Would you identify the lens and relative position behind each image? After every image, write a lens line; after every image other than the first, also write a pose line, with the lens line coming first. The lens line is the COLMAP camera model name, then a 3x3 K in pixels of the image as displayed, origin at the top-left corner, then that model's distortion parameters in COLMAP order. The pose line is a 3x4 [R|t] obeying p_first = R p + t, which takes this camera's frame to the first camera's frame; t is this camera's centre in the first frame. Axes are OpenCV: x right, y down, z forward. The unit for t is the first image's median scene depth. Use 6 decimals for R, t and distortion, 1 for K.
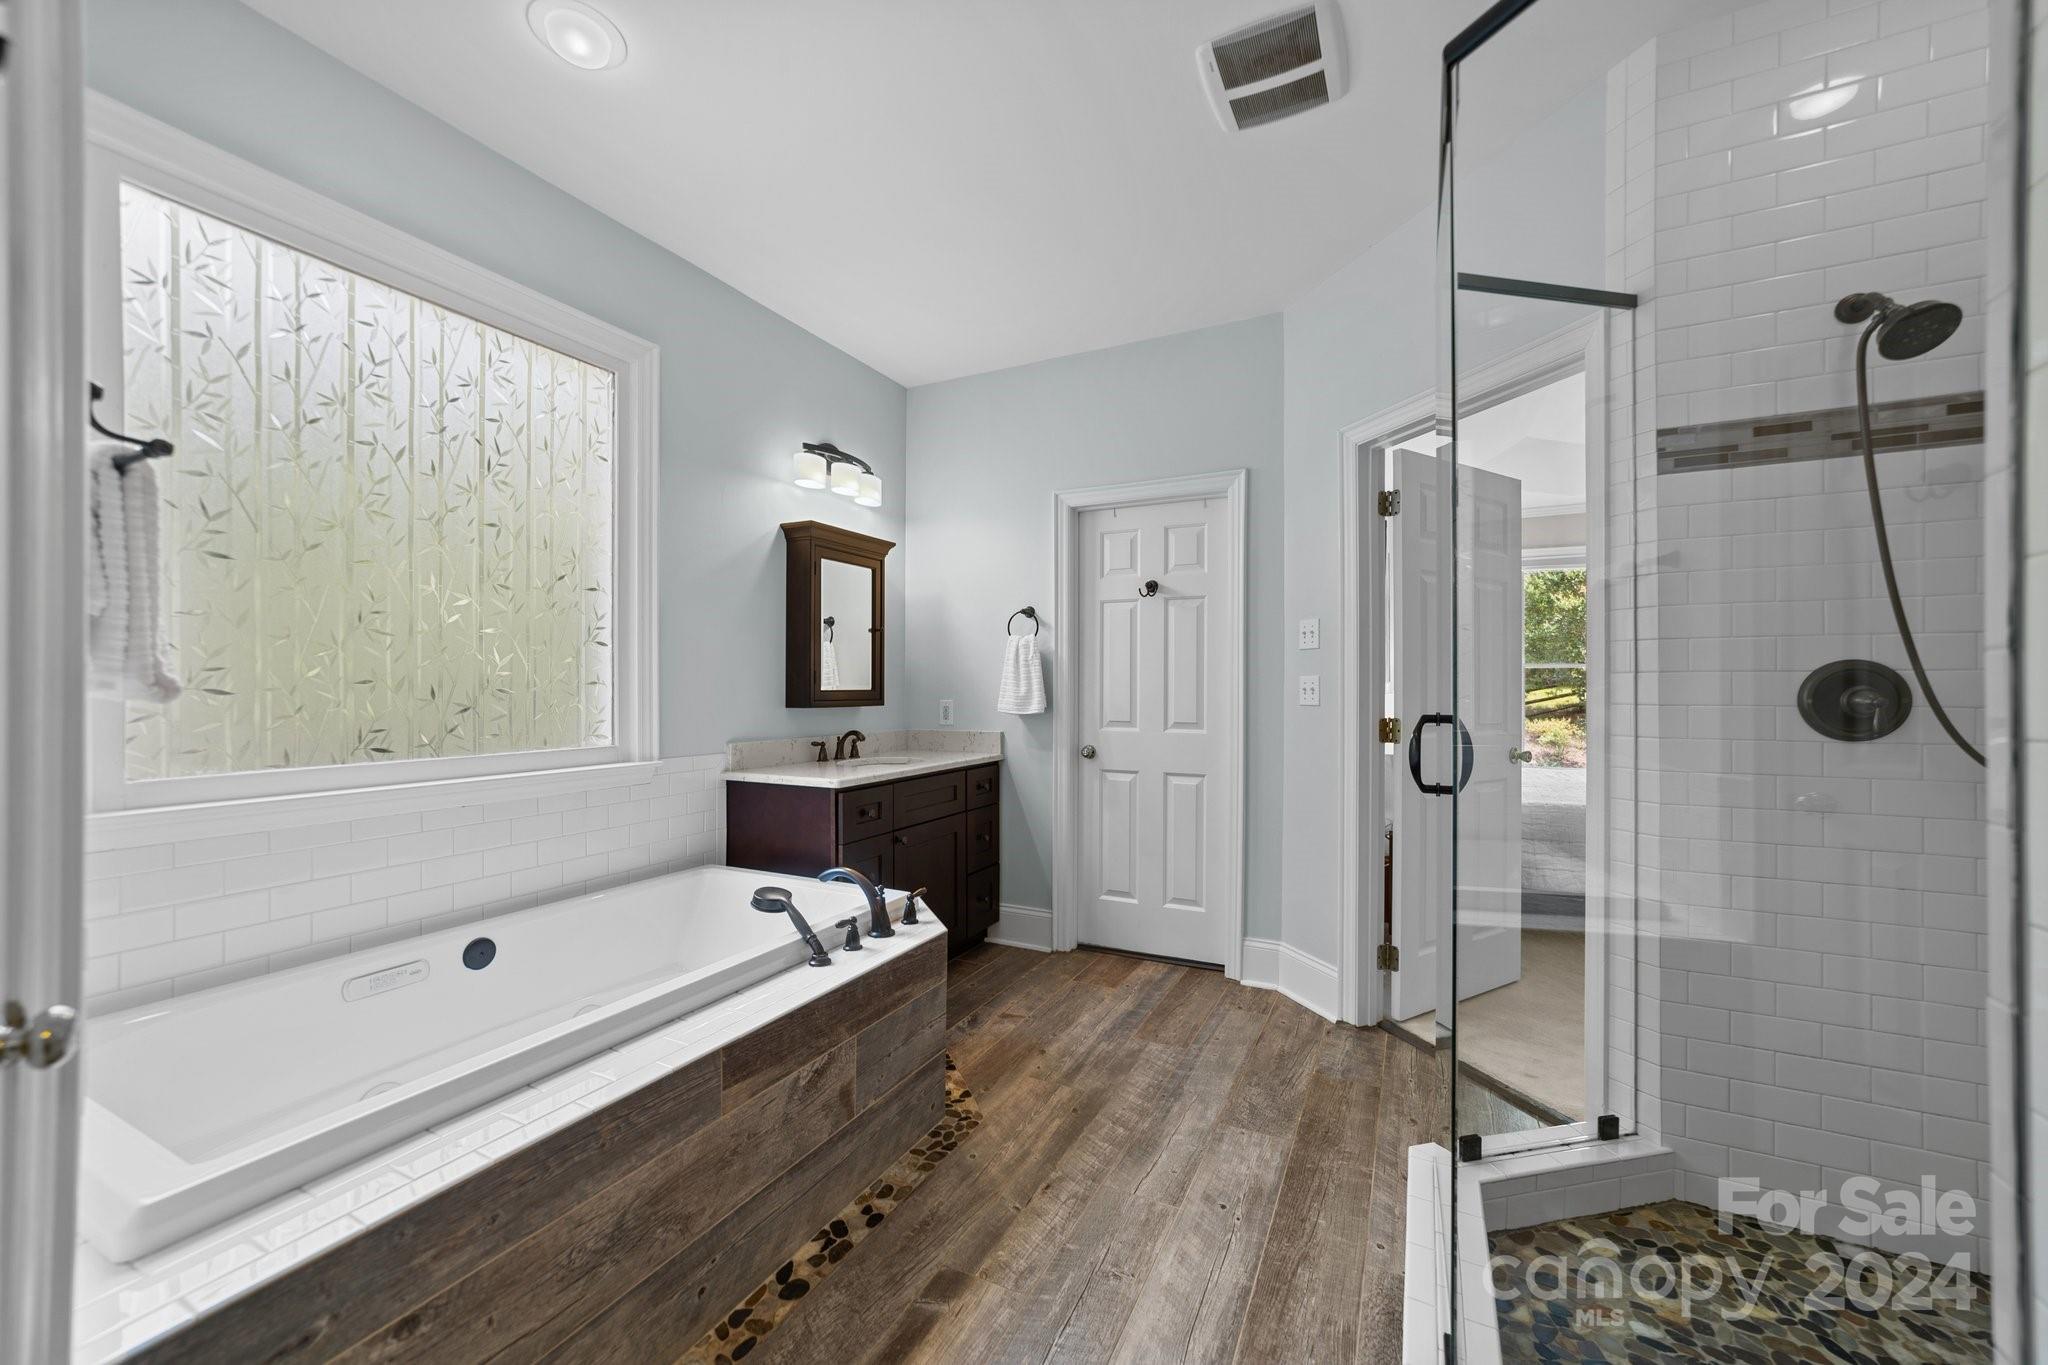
lens RADIAL K [[795.2, 0, 1020.5], [0, 795.2, 689.6], [0, 0, 1]] dist [-0.022926, 0.011158]
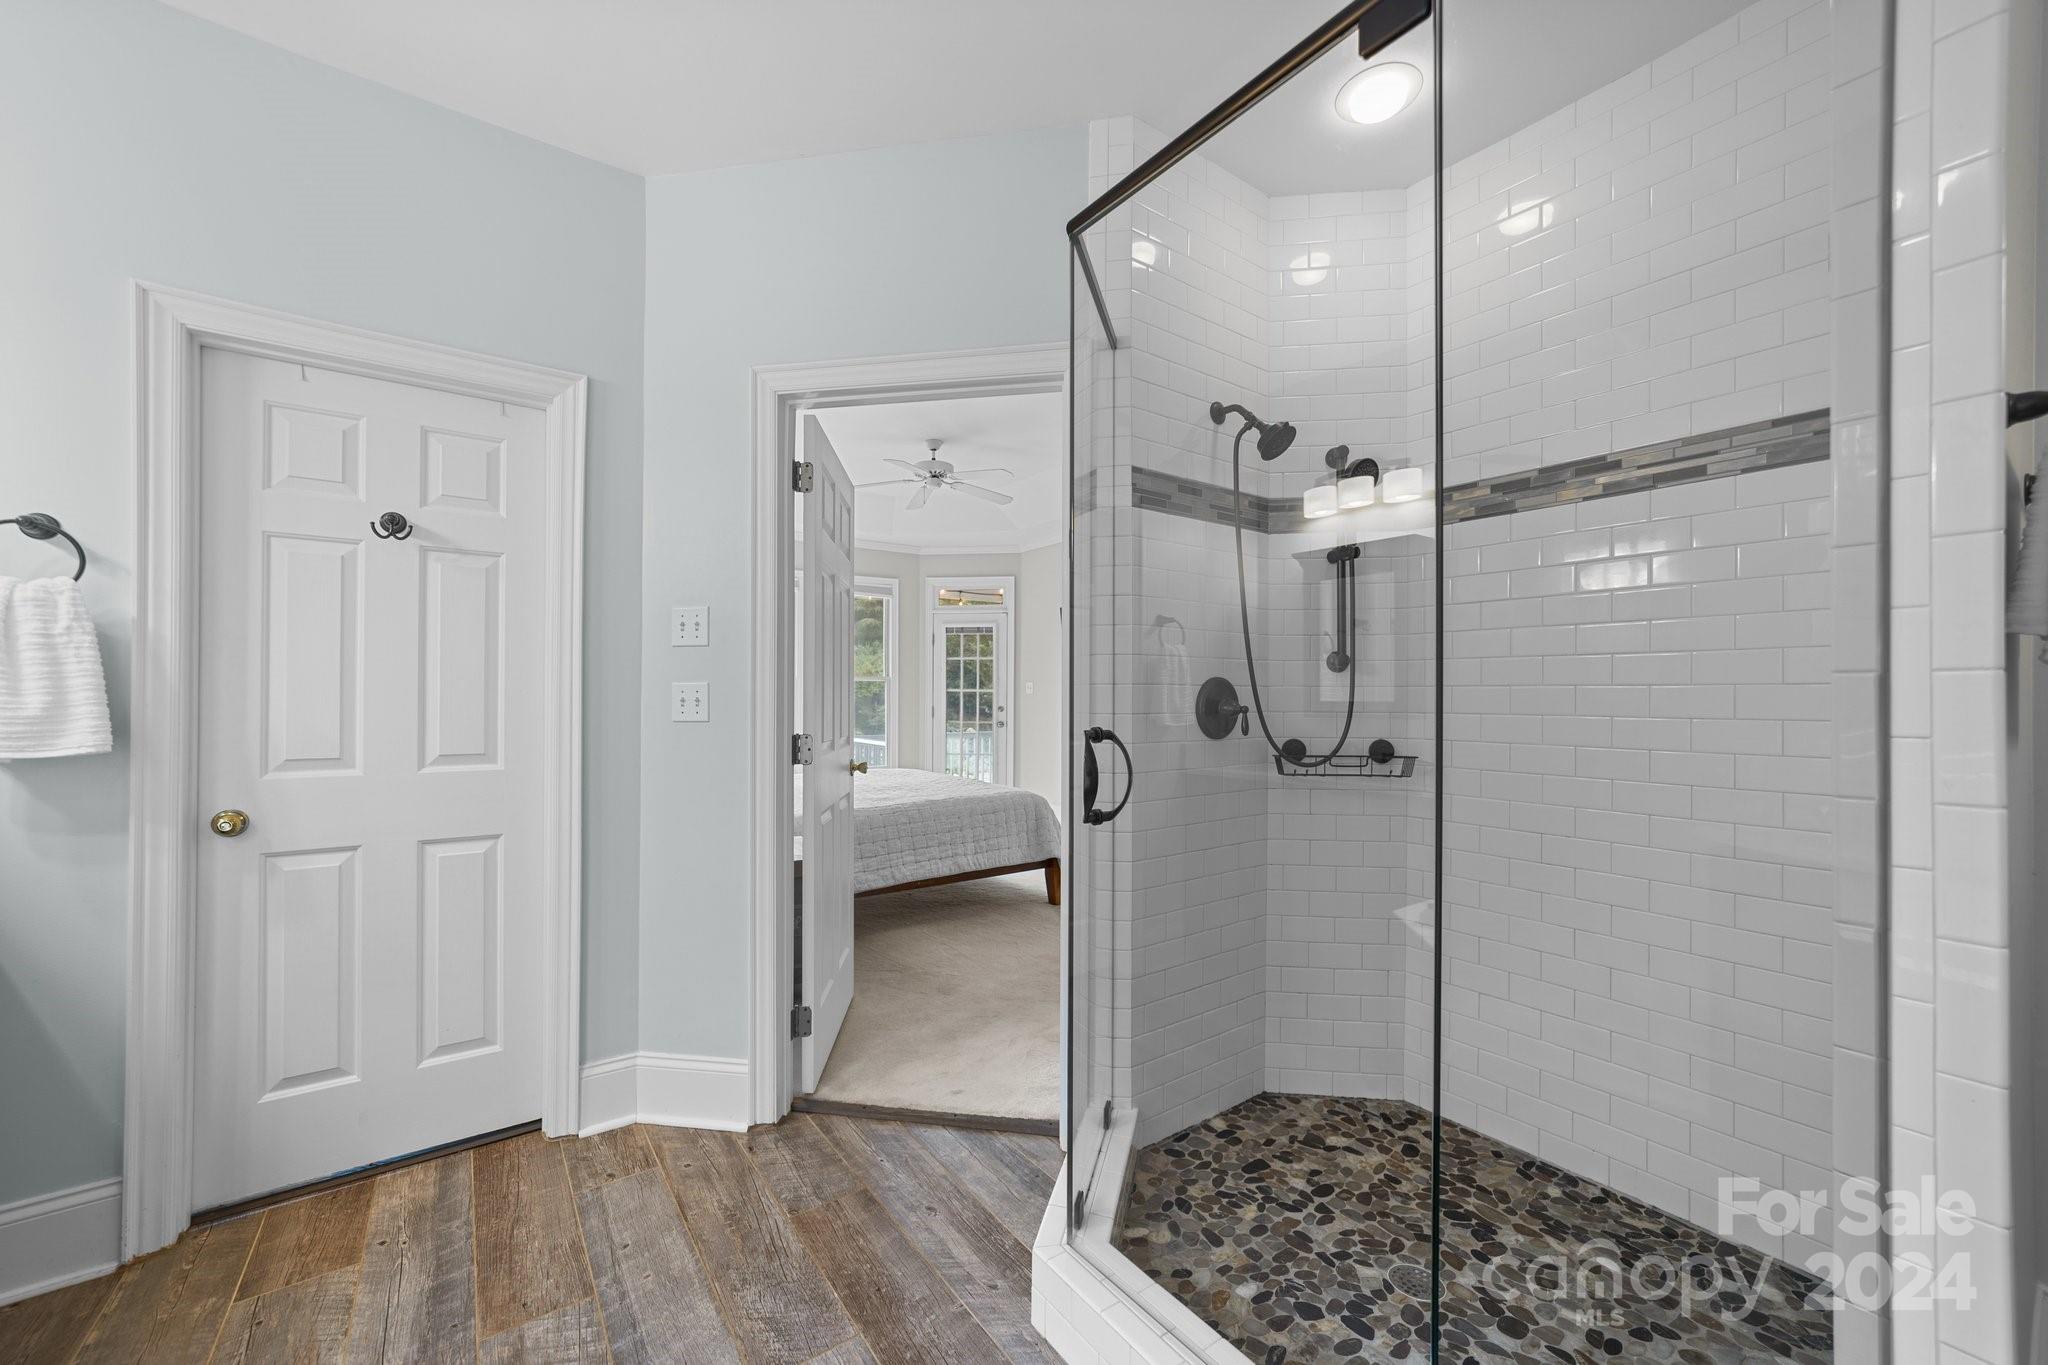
lens RADIAL K [[795.2, 0, 1020.5], [0, 795.2, 689.6], [0, 0, 1]] dist [-0.022926, 0.011158]
pose [[0.457740, 0.006877, 0.889060, -0.181522], [0.001058, 0.999965, -0.008279, -0.003306], [-0.889086, 0.004730, 0.457717, 0.440573]]
